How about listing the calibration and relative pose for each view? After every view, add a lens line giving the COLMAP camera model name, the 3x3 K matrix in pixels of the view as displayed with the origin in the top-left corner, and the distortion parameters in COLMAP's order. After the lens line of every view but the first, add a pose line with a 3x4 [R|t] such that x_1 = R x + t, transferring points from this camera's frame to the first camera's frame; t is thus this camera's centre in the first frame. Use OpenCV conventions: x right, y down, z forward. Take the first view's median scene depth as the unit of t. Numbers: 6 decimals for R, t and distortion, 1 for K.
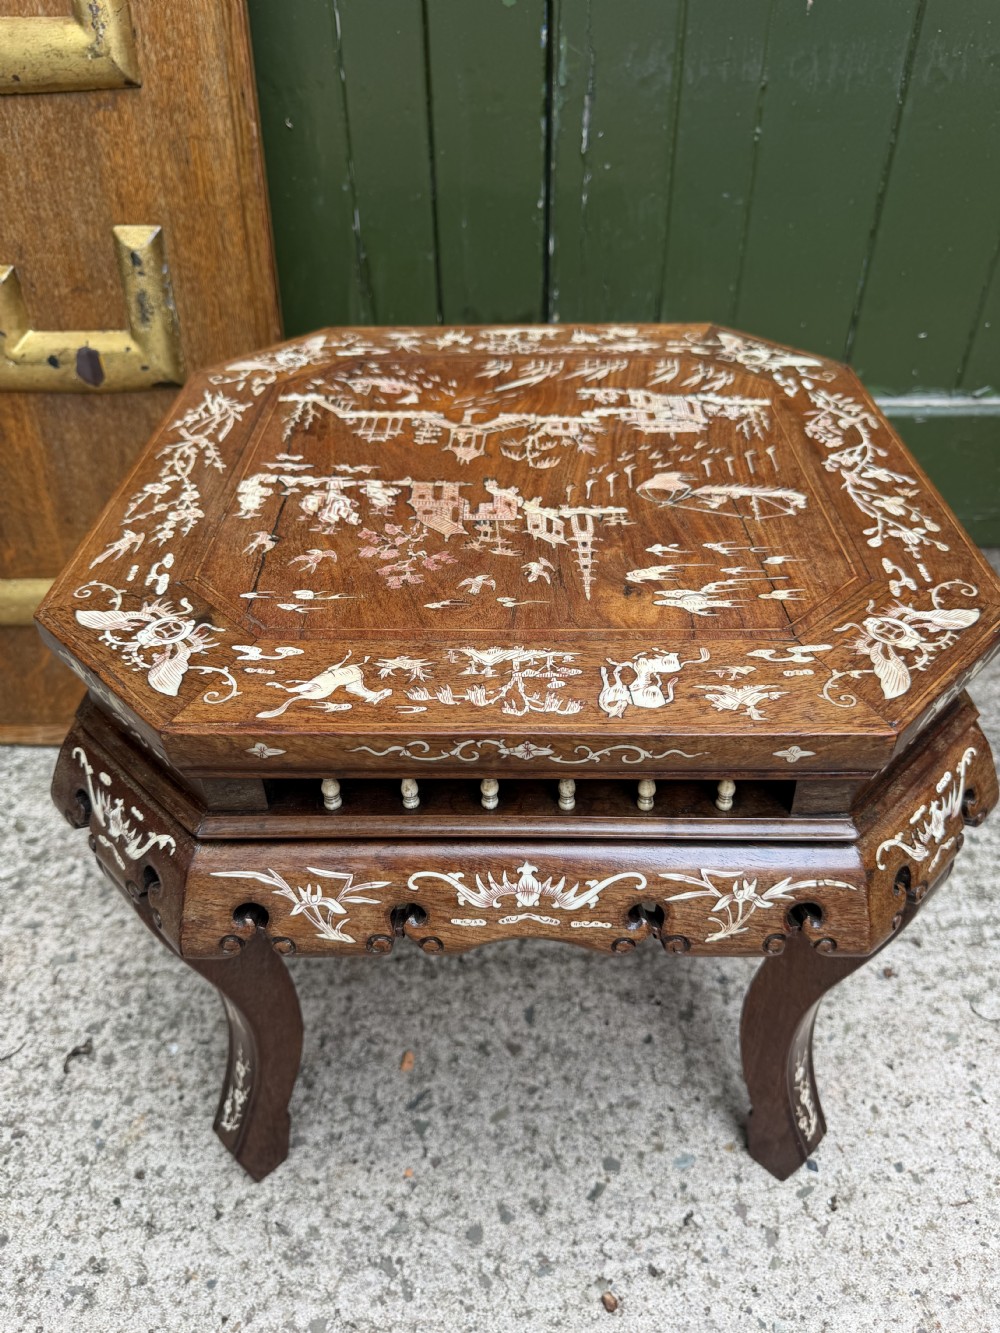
lens RADIAL K [[959.1, 0, 495.5], [0, 959.1, 671.3], [0, 0, 1]] dist [-0.011402, -0.006480]
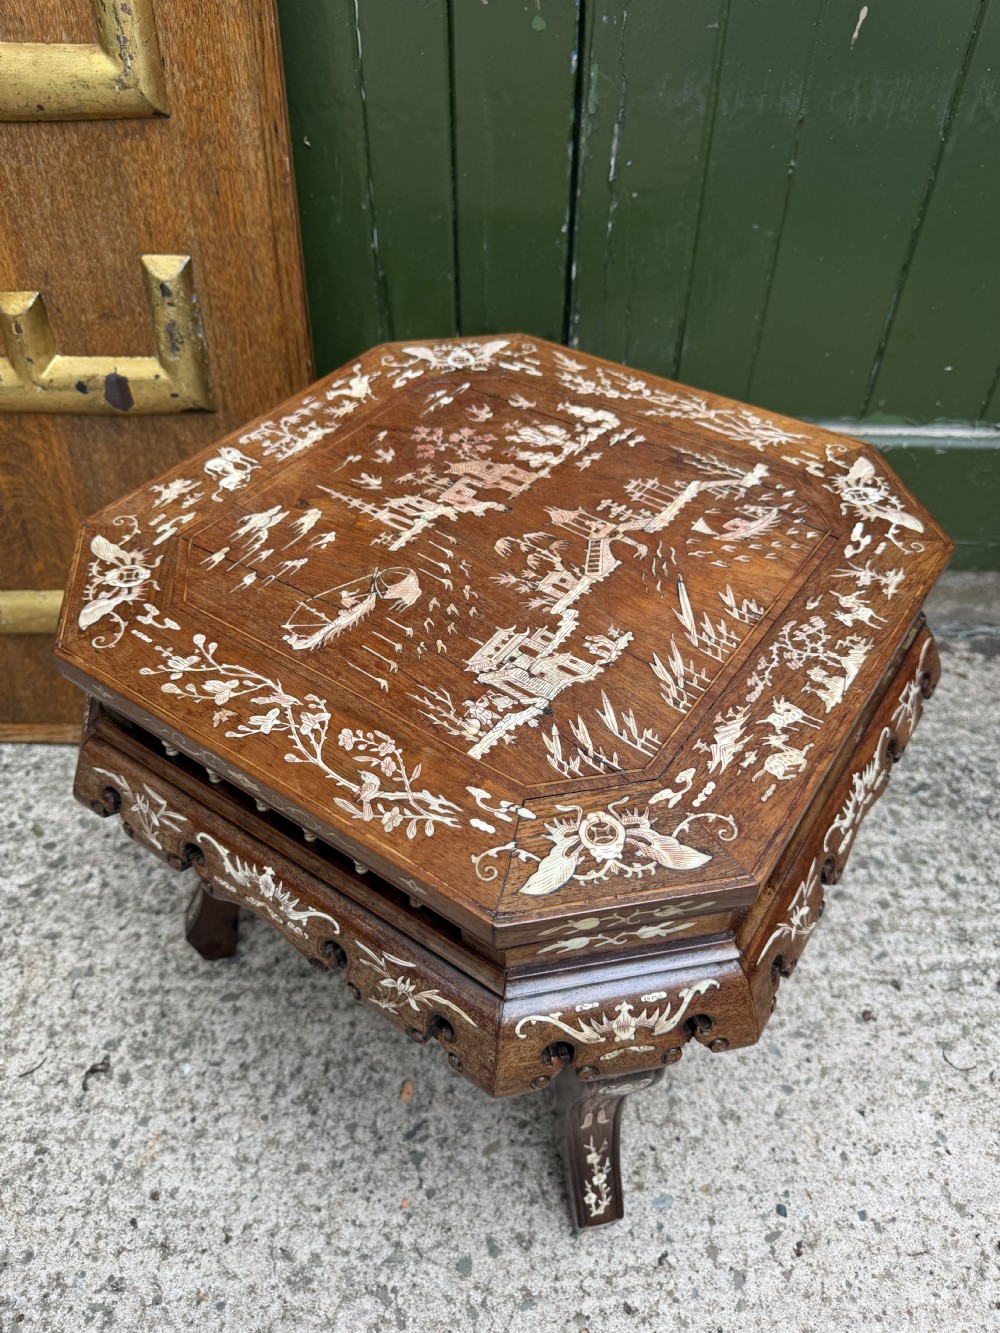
lens RADIAL K [[956.7, 0, 500.6], [0, 956.7, 656.3], [0, 0, 1]] dist [-0.009483, -0.005061]
pose [[0.999442, 0.033150, -0.004100, 0.000638], [-0.032633, 0.995230, 0.091934, -0.186614], [0.007128, -0.091749, 0.995757, -0.008700]]
